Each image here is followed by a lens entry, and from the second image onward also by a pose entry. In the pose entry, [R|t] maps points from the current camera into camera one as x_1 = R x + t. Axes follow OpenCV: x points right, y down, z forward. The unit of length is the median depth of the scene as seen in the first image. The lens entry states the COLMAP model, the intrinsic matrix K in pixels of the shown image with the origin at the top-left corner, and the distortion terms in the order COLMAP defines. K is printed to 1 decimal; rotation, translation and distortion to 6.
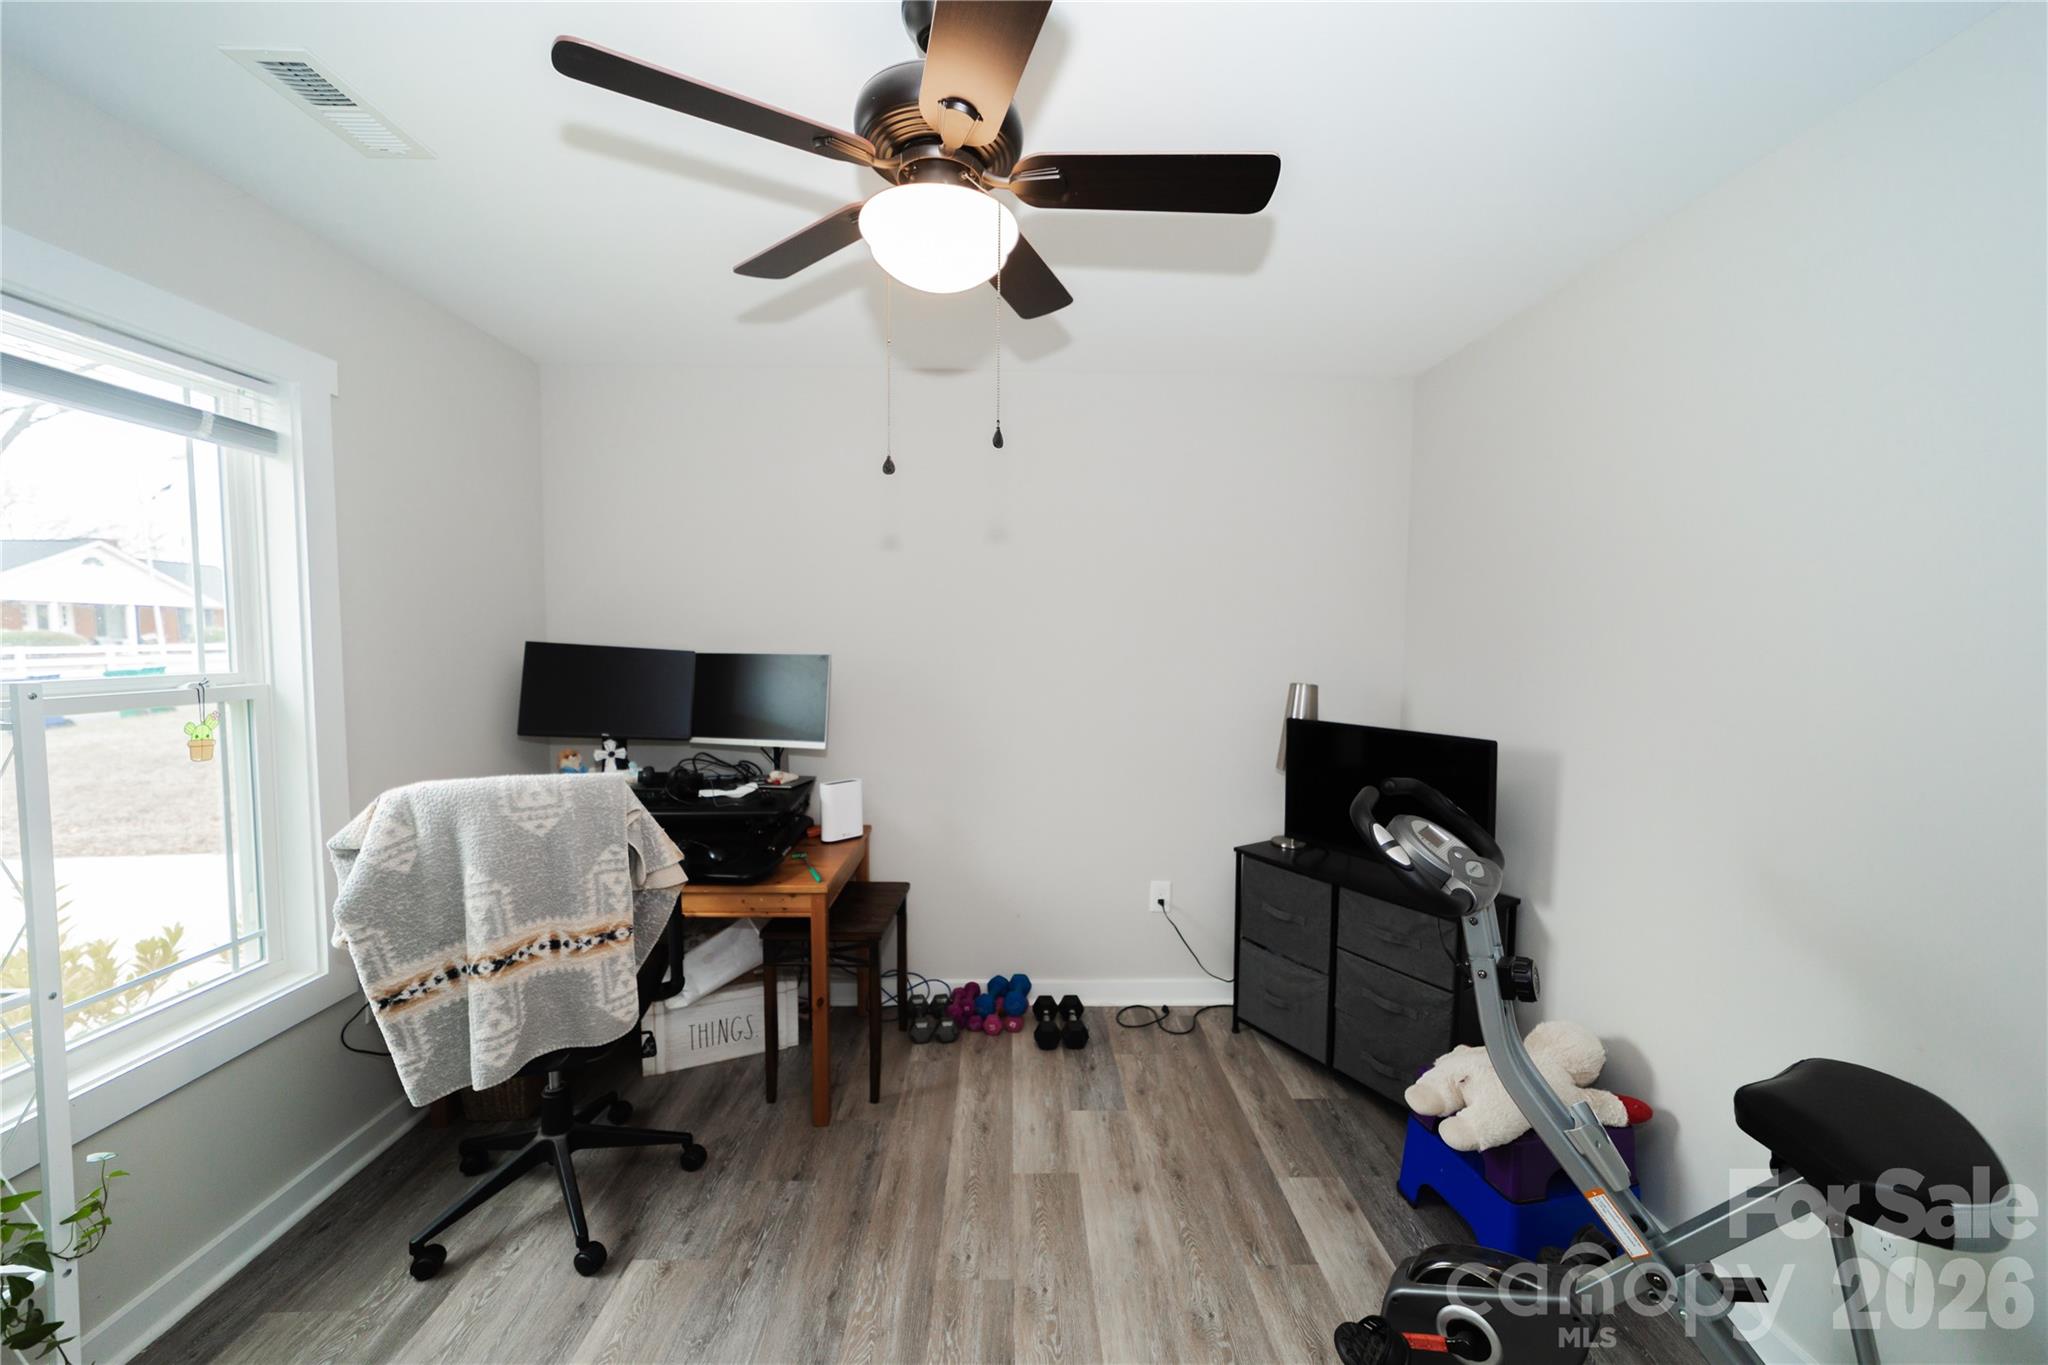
lens RADIAL K [[786.8, 0, 1027.1], [0, 786.8, 689.7], [0, 0, 1]] dist [-0.012523, 0.003511]
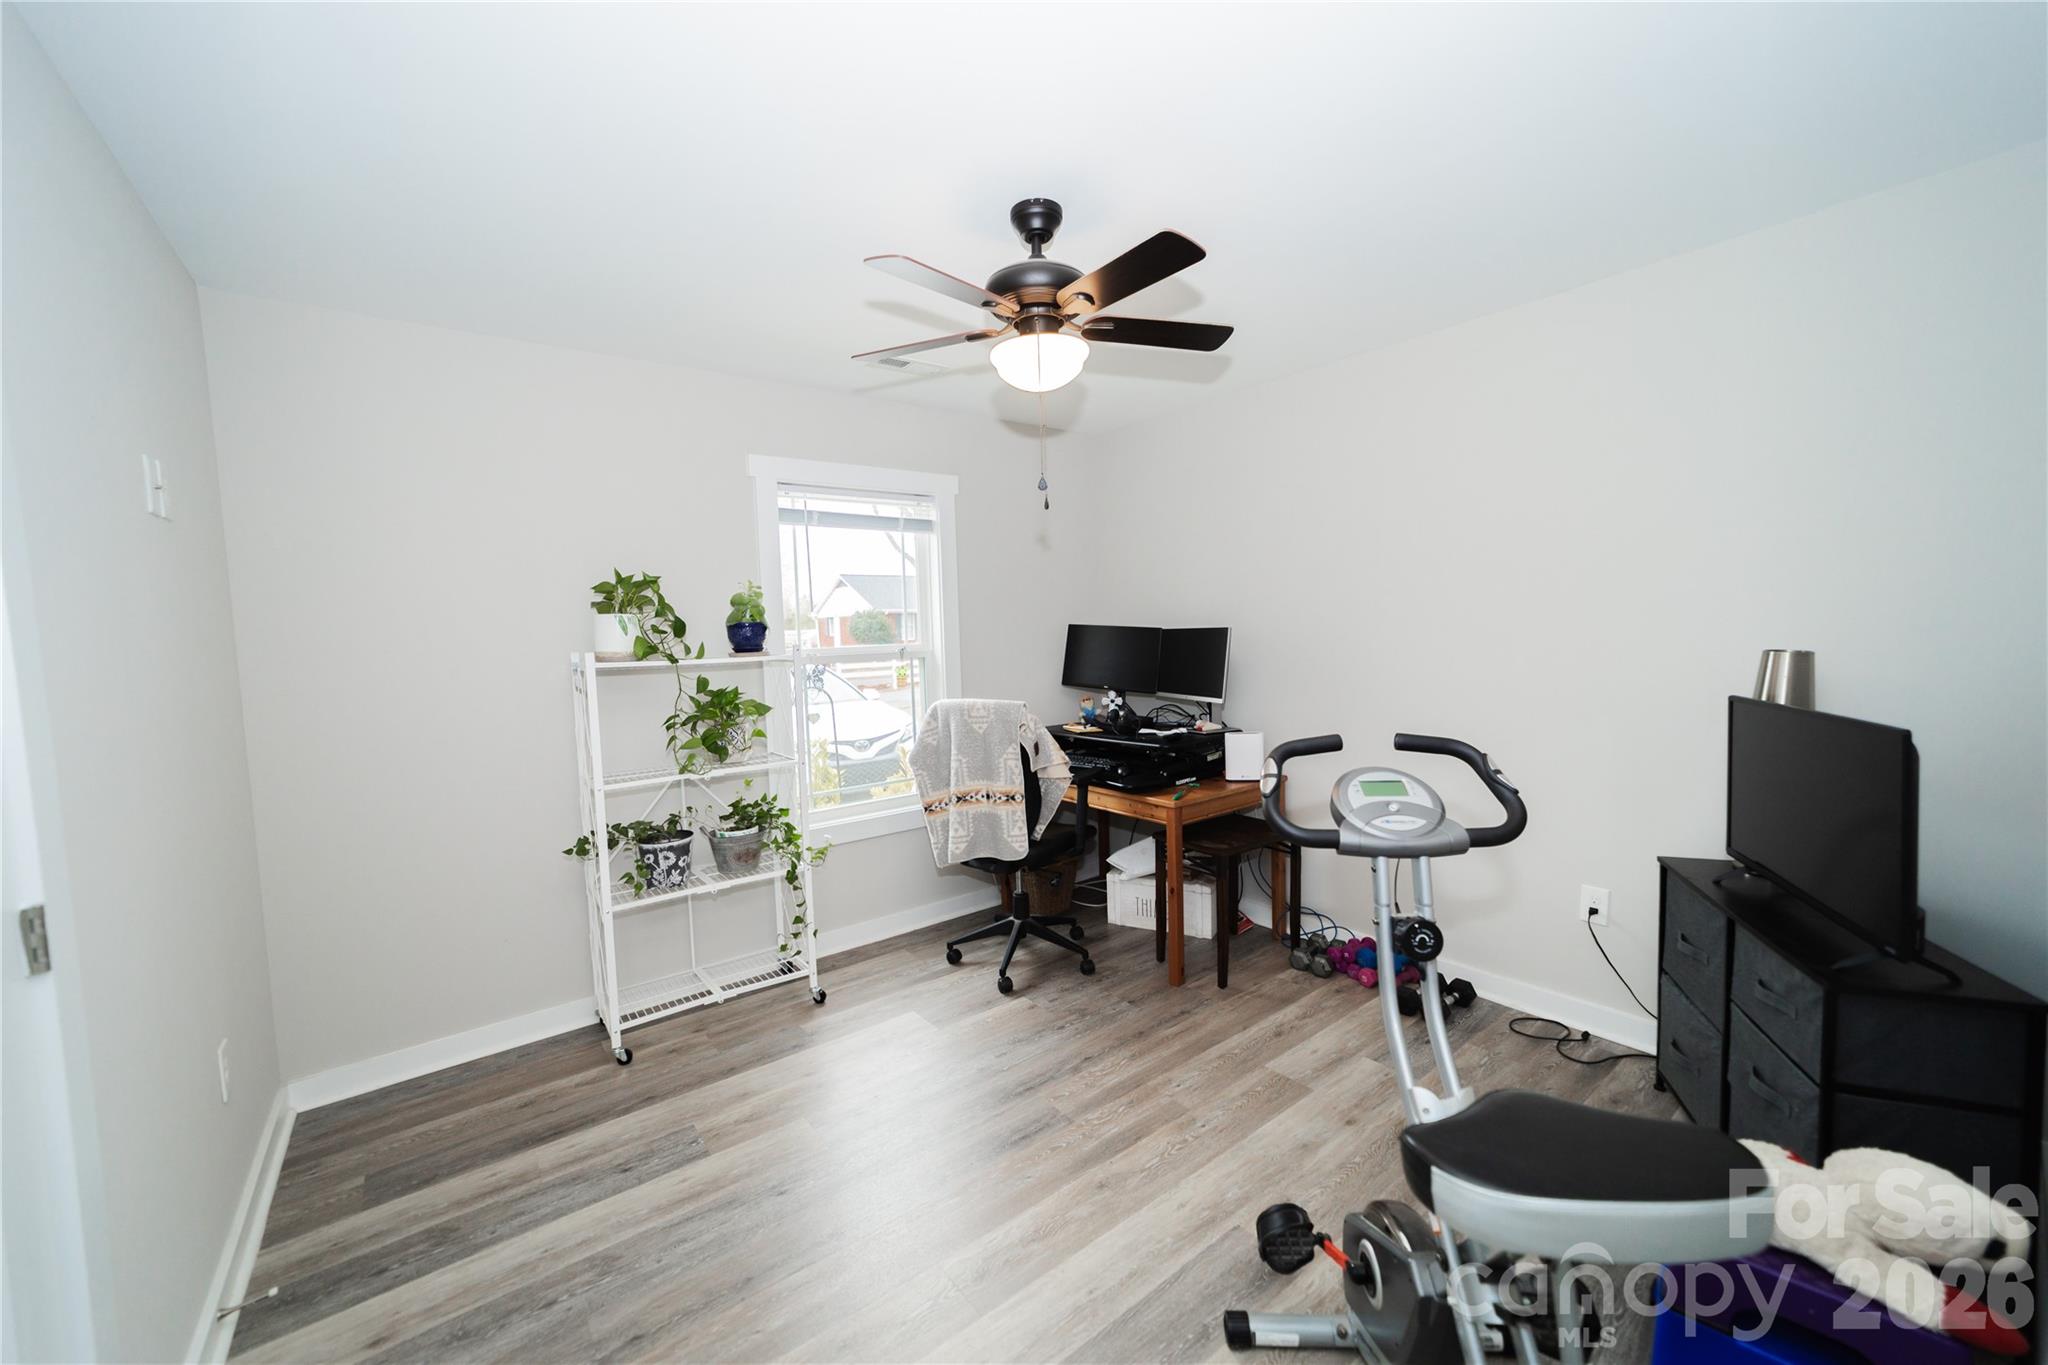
lens RADIAL K [[786.8, 0, 1019.0], [0, 786.8, 689.7], [0, 0, 1]] dist [-0.012523, 0.003511]
pose [[0.585532, 0.035850, -0.809856, 0.771344], [-0.015754, 0.999336, 0.032847, 0.023934], [0.810496, -0.006474, 0.585708, 0.019486]]
